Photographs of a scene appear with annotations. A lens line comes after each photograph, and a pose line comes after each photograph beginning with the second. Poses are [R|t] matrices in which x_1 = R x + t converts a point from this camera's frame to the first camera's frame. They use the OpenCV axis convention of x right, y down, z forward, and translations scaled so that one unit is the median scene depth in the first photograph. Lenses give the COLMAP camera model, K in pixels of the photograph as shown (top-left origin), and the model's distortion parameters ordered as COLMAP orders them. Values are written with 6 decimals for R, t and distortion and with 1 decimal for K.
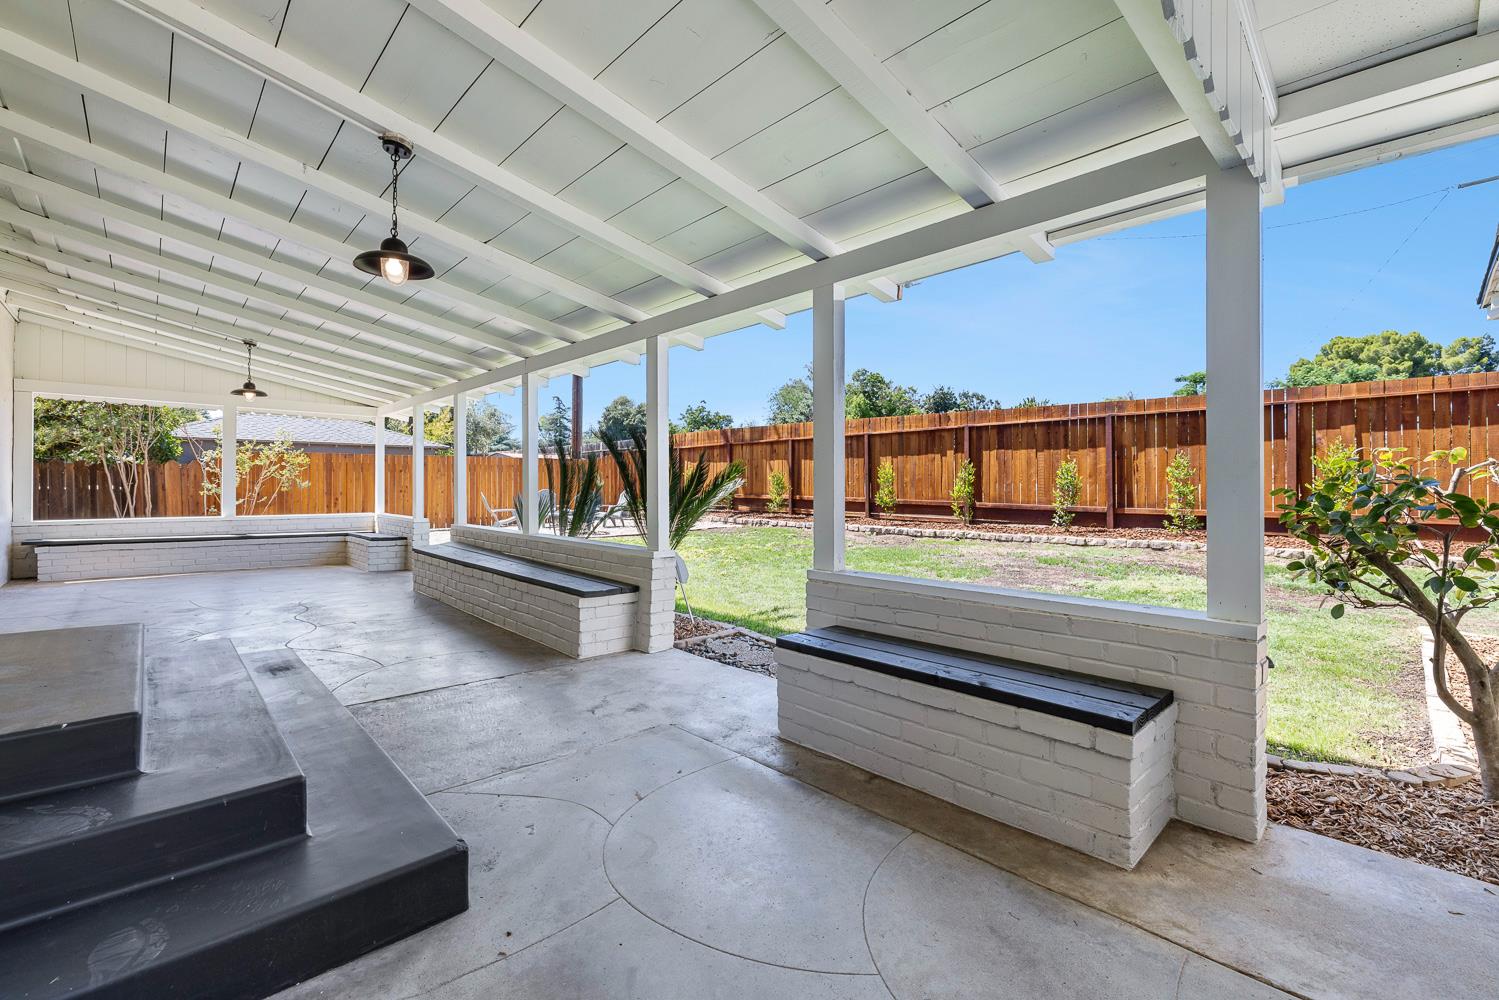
lens RADIAL K [[646.6, 0, 743.3], [0, 646.6, 489.4], [0, 0, 1]] dist [-0.000162, 0.000071]
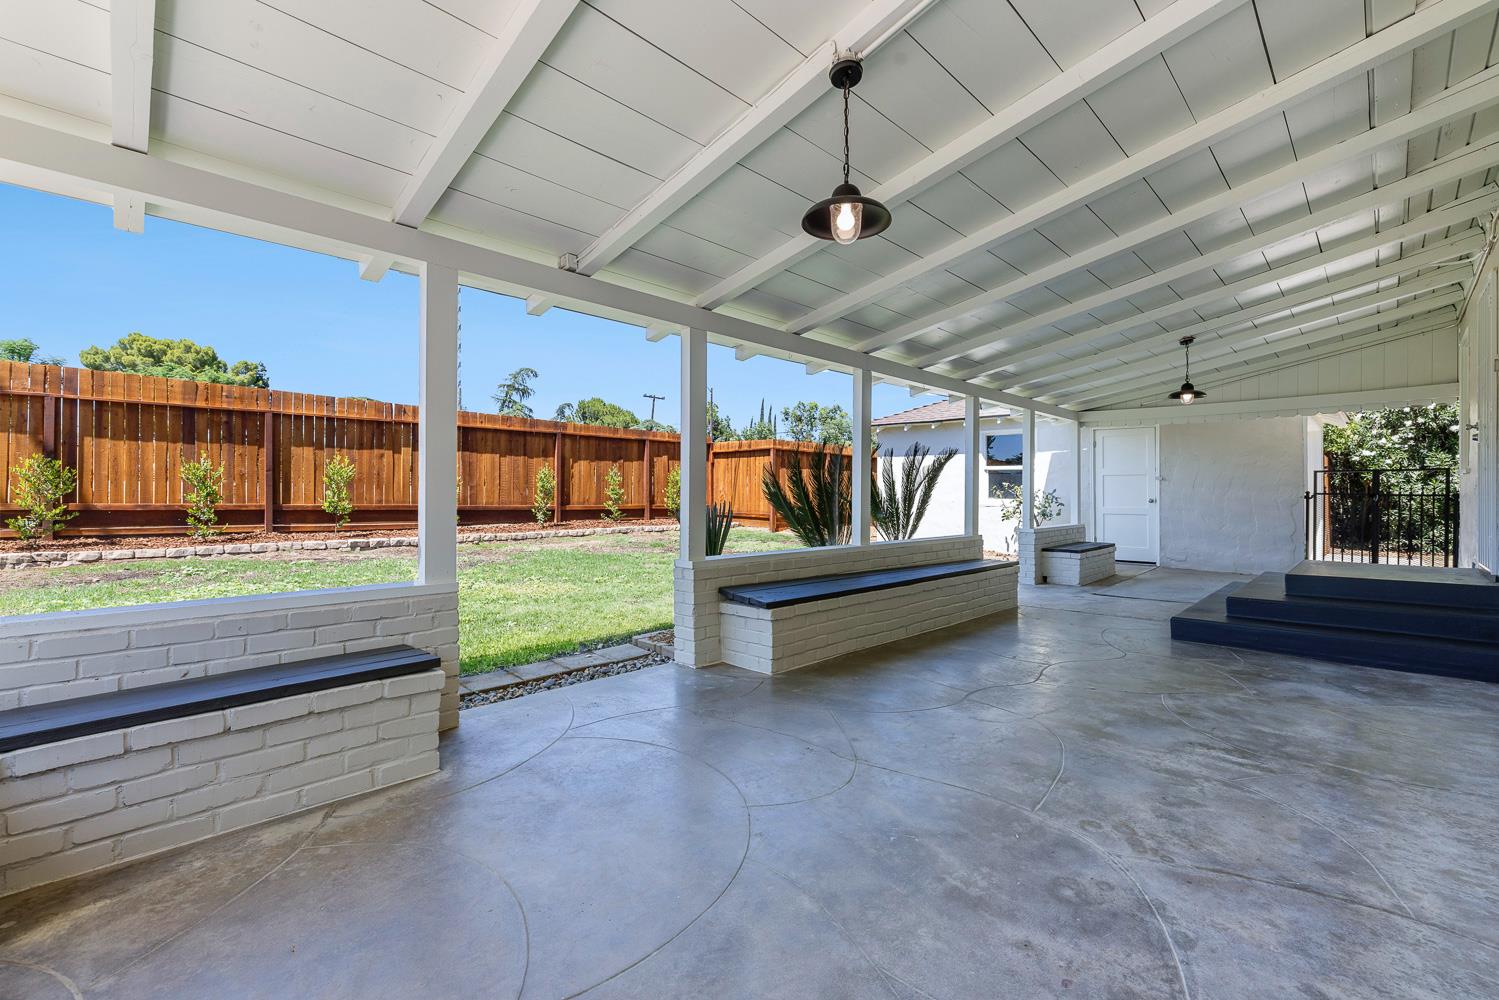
lens RADIAL K [[646.6, 0, 743.3], [0, 646.6, 489.4], [0, 0, 1]] dist [-0.000162, 0.000071]
pose [[-0.038707, -0.001279, 0.999250, -0.522873], [-0.003886, 0.999992, 0.001130, -0.004822], [-0.999243, -0.003840, -0.038712, 0.512050]]
